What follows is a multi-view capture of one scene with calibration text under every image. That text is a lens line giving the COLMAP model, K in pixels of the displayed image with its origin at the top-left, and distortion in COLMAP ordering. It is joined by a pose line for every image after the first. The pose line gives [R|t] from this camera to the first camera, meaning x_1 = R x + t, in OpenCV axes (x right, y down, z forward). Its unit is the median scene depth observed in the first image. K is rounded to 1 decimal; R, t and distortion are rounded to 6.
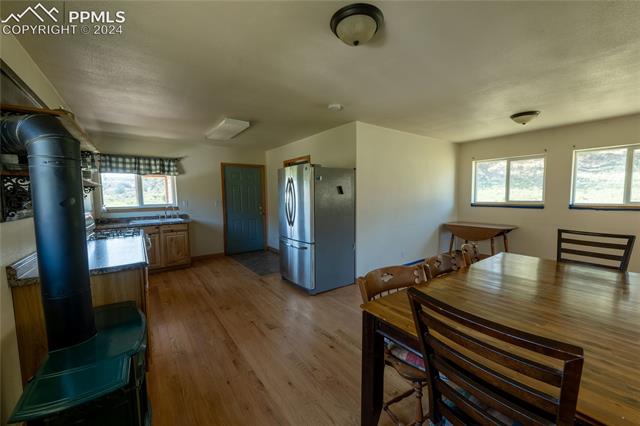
lens RADIAL K [[257.7, 0, 319.5], [0, 257.7, 214.9], [0, 0, 1]] dist [-0.003133, 0.000422]
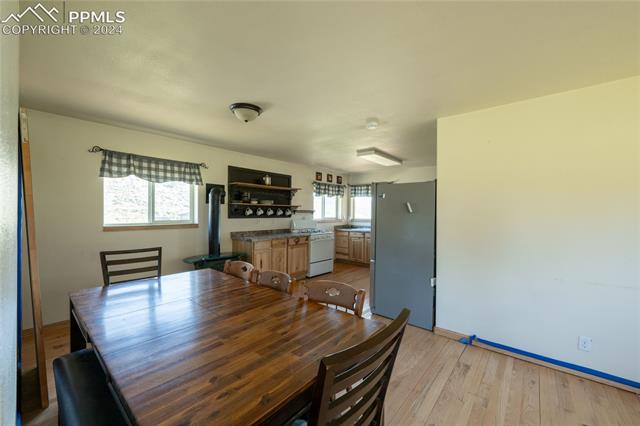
lens RADIAL K [[257.7, 0, 317.7], [0, 257.7, 214.9], [0, 0, 1]] dist [-0.003133, 0.000422]
pose [[0.230927, 0.022354, -0.972714, 0.637566], [-0.079400, 0.996835, 0.004058, -0.037856], [0.969726, 0.076297, 0.231971, 0.389686]]
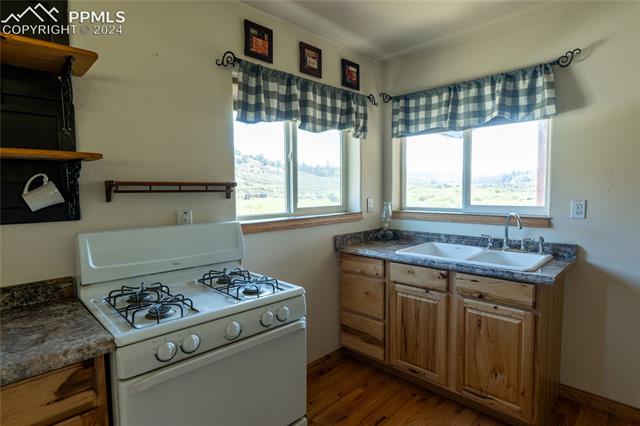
lens RADIAL K [[355.5, 0, 320.3], [0, 355.5, 211.1], [0, 0, 1]] dist [0.006666, -0.000291]
pose [[0.157132, 0.072022, -0.984948, -0.178087], [-0.062020, 0.996088, 0.062943, -0.052407], [0.985628, 0.051196, 0.160984, 0.699873]]
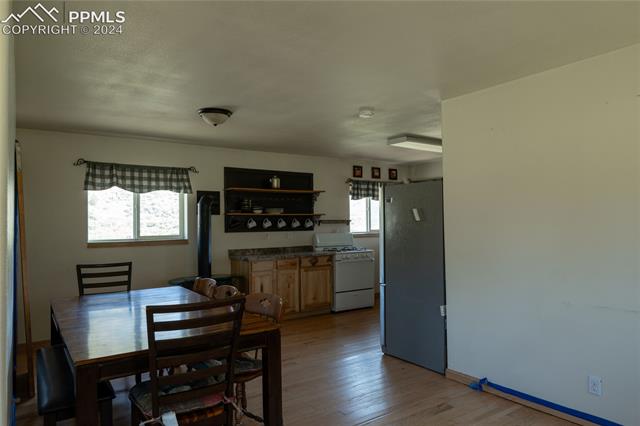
lens RADIAL K [[427.4, 0, 321.8], [0, 427.4, 213.6], [0, 0, 1]] dist [-0.001665, -0.004212]
pose [[-0.008130, -0.010865, -0.999908, 0.892690], [-0.058782, 0.998217, -0.010368, -0.054244], [0.998238, 0.058692, -0.008754, 0.578418]]
